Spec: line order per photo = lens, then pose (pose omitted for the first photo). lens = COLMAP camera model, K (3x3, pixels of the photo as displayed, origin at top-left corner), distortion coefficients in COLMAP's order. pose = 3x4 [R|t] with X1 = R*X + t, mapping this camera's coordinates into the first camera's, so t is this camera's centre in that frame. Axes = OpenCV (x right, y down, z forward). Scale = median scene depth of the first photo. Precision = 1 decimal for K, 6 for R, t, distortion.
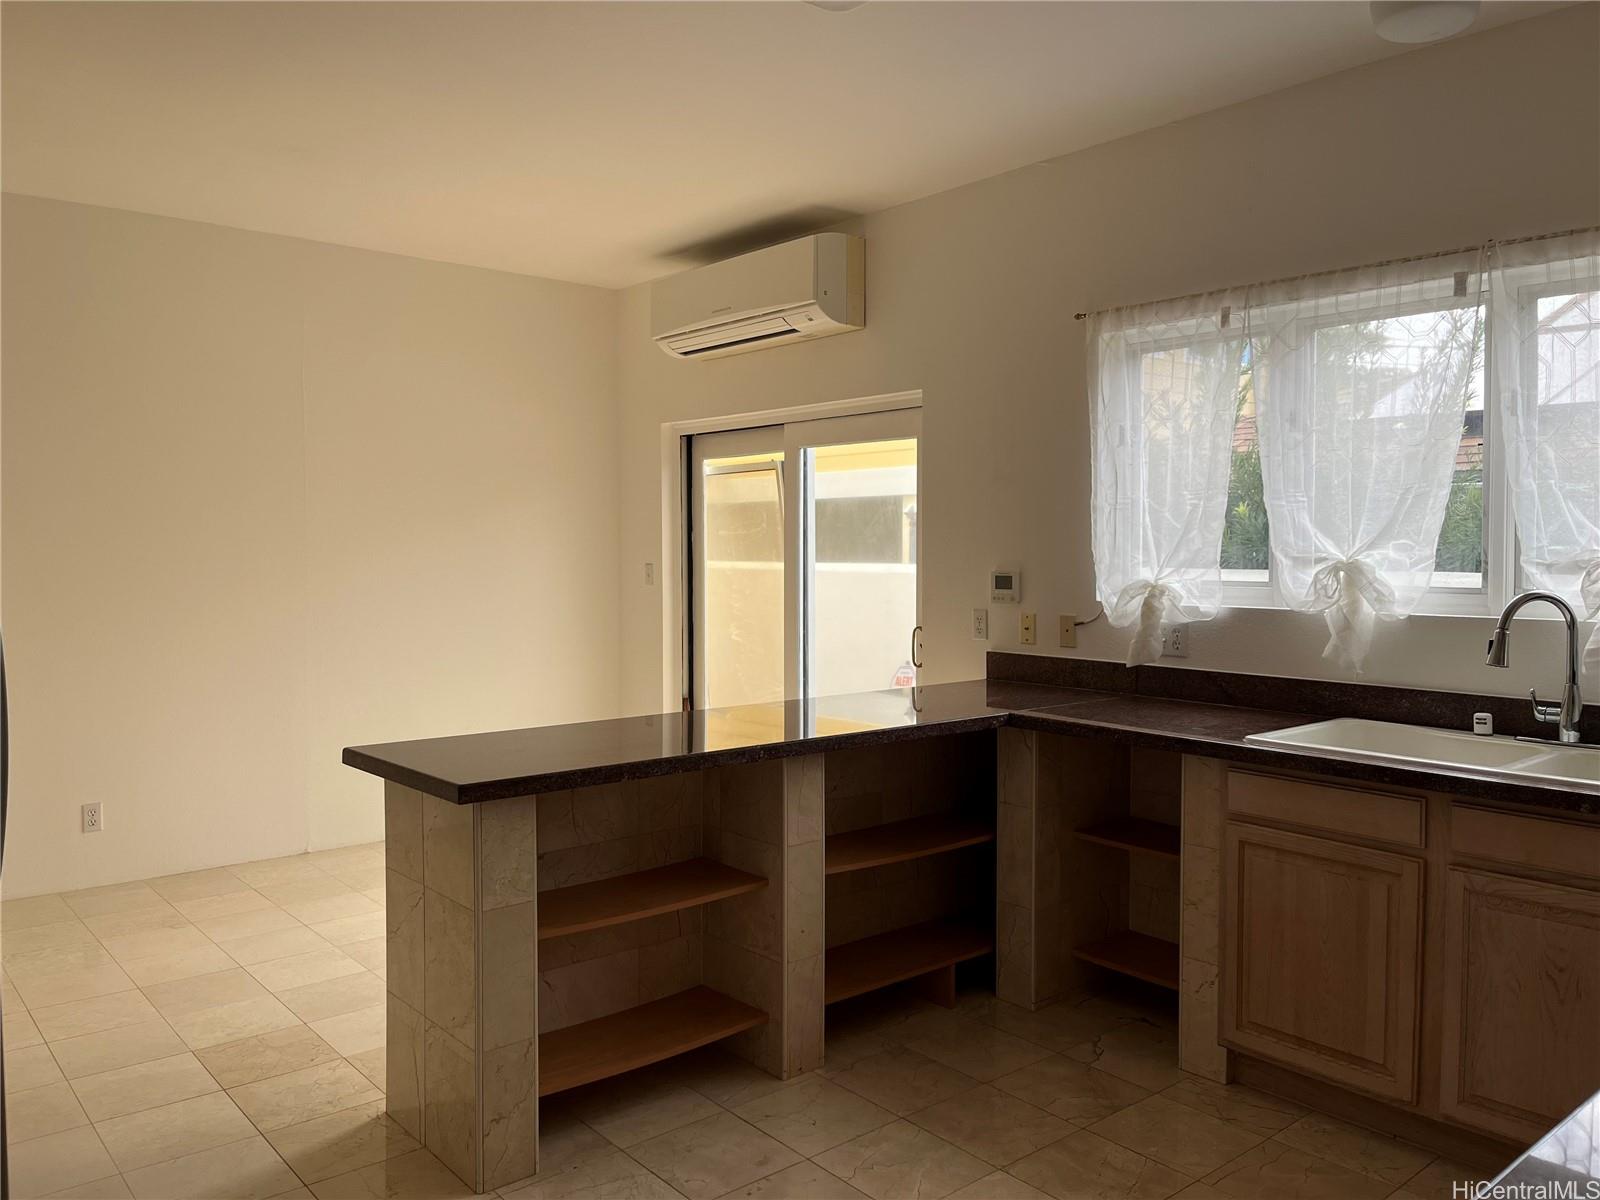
lens RADIAL K [[1222.6, 0, 803.0], [0, 1222.6, 599.3], [0, 0, 1]] dist [0.056457, -0.041454]
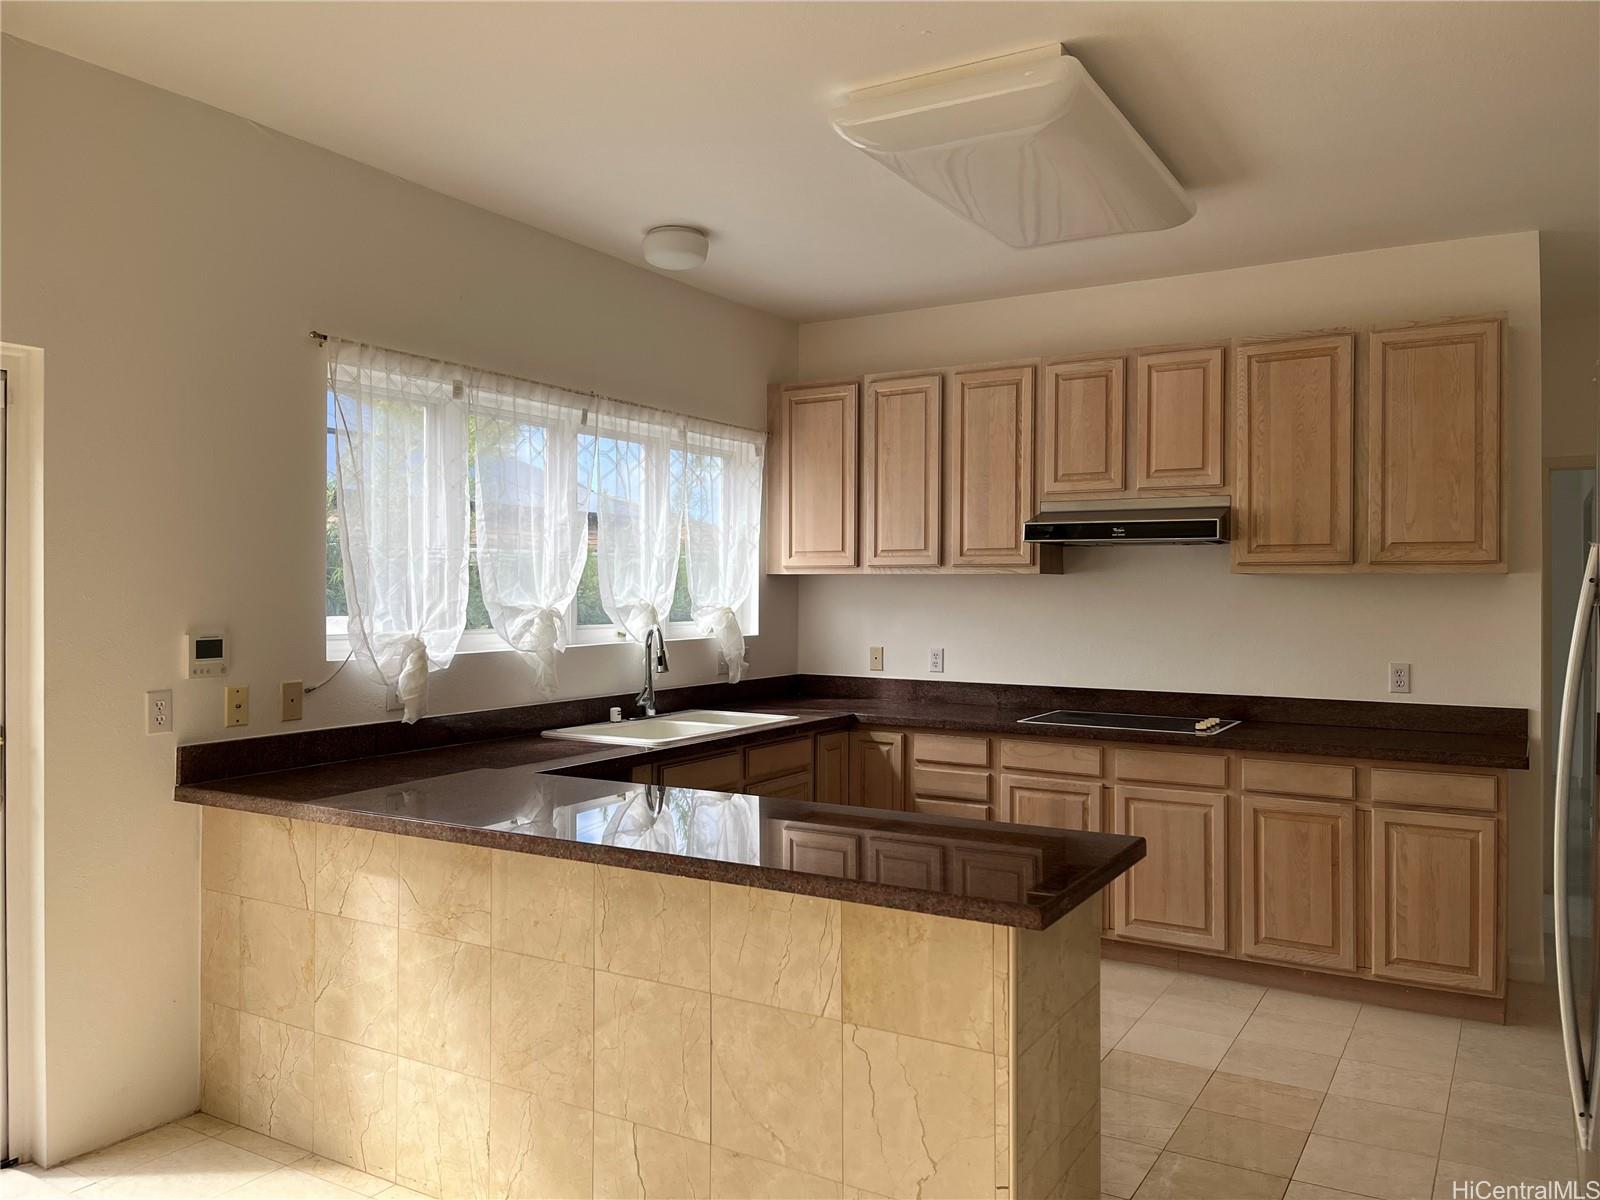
lens RADIAL K [[1222.6, 0, 765.4], [0, 1222.6, 592.4], [0, 0, 1]] dist [0.056457, -0.041454]
pose [[-0.306504, -0.013874, 0.951768, -0.764925], [0.030682, 0.999230, 0.024446, -0.065774], [-0.951375, 0.036695, -0.305843, 1.056330]]
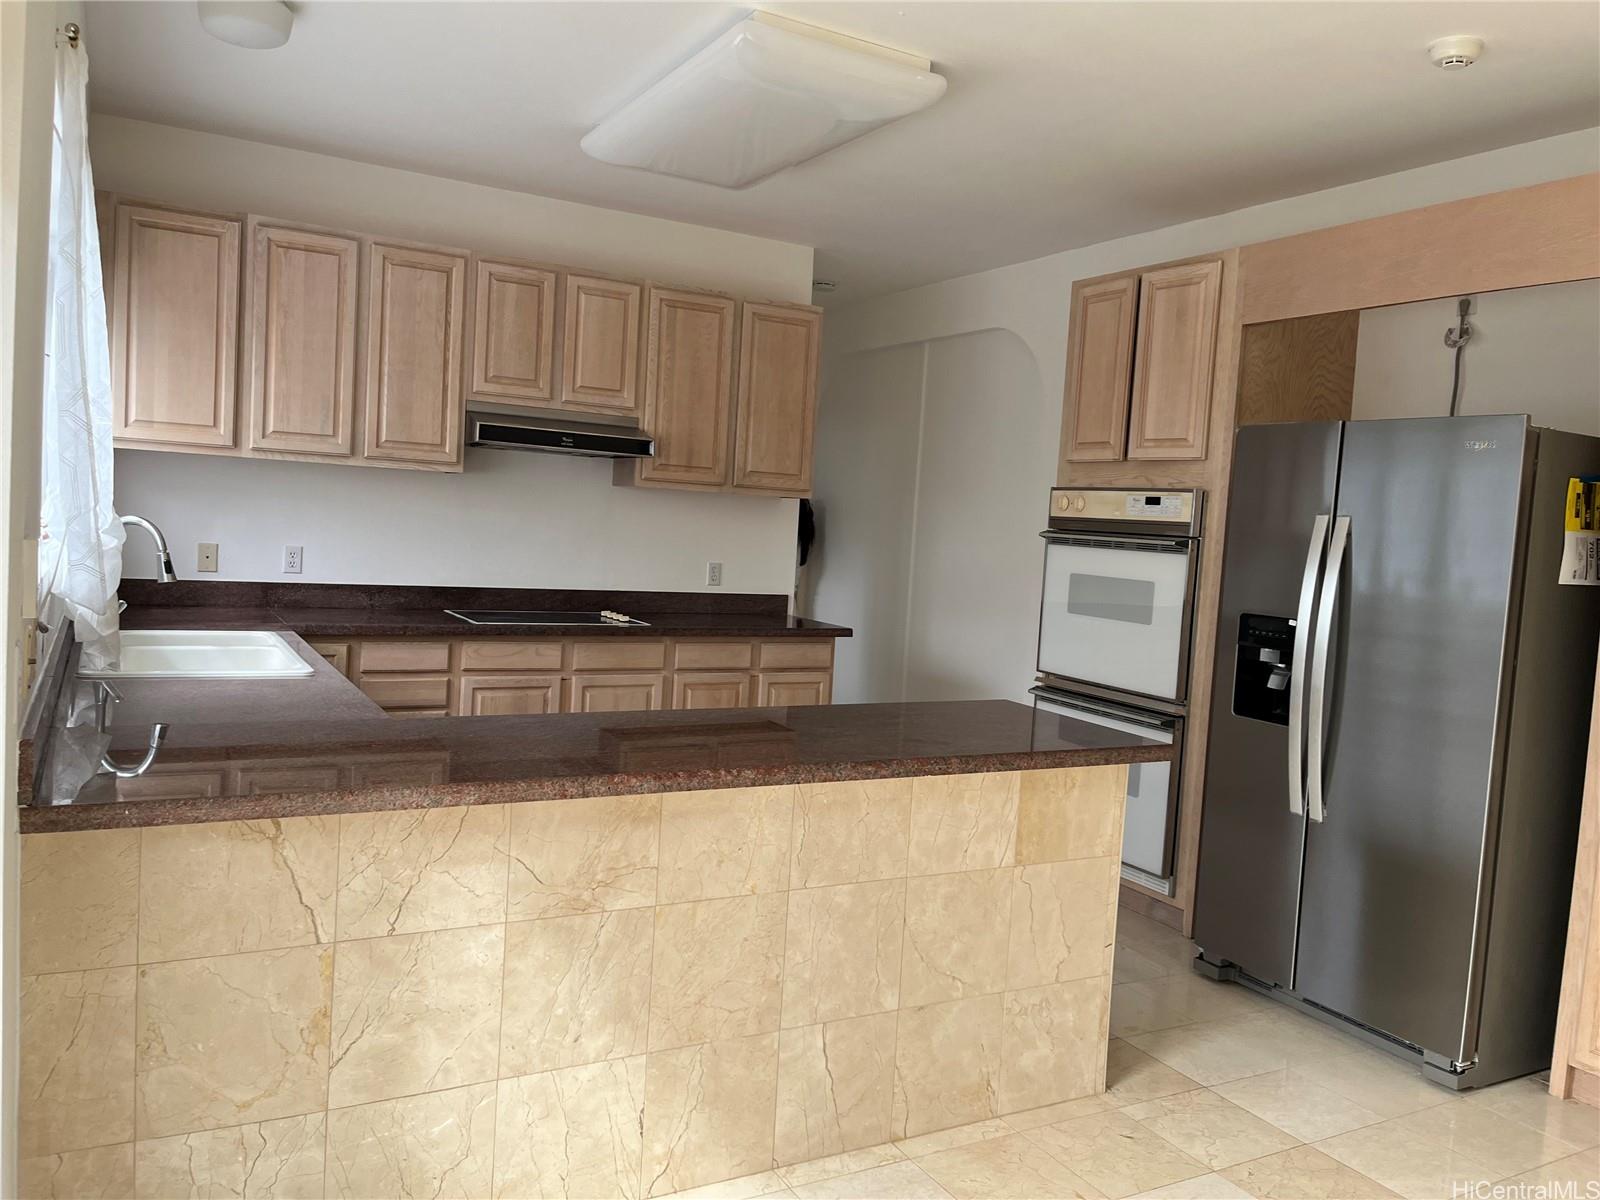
lens RADIAL K [[1222.6, 0, 802.4], [0, 1222.6, 598.9], [0, 0, 1]] dist [0.056457, -0.041454]
pose [[-0.976669, -0.082144, 0.198420, -0.398161], [-0.061584, 0.992278, 0.107660, -0.071907], [-0.205731, 0.092929, -0.974186, 1.409886]]
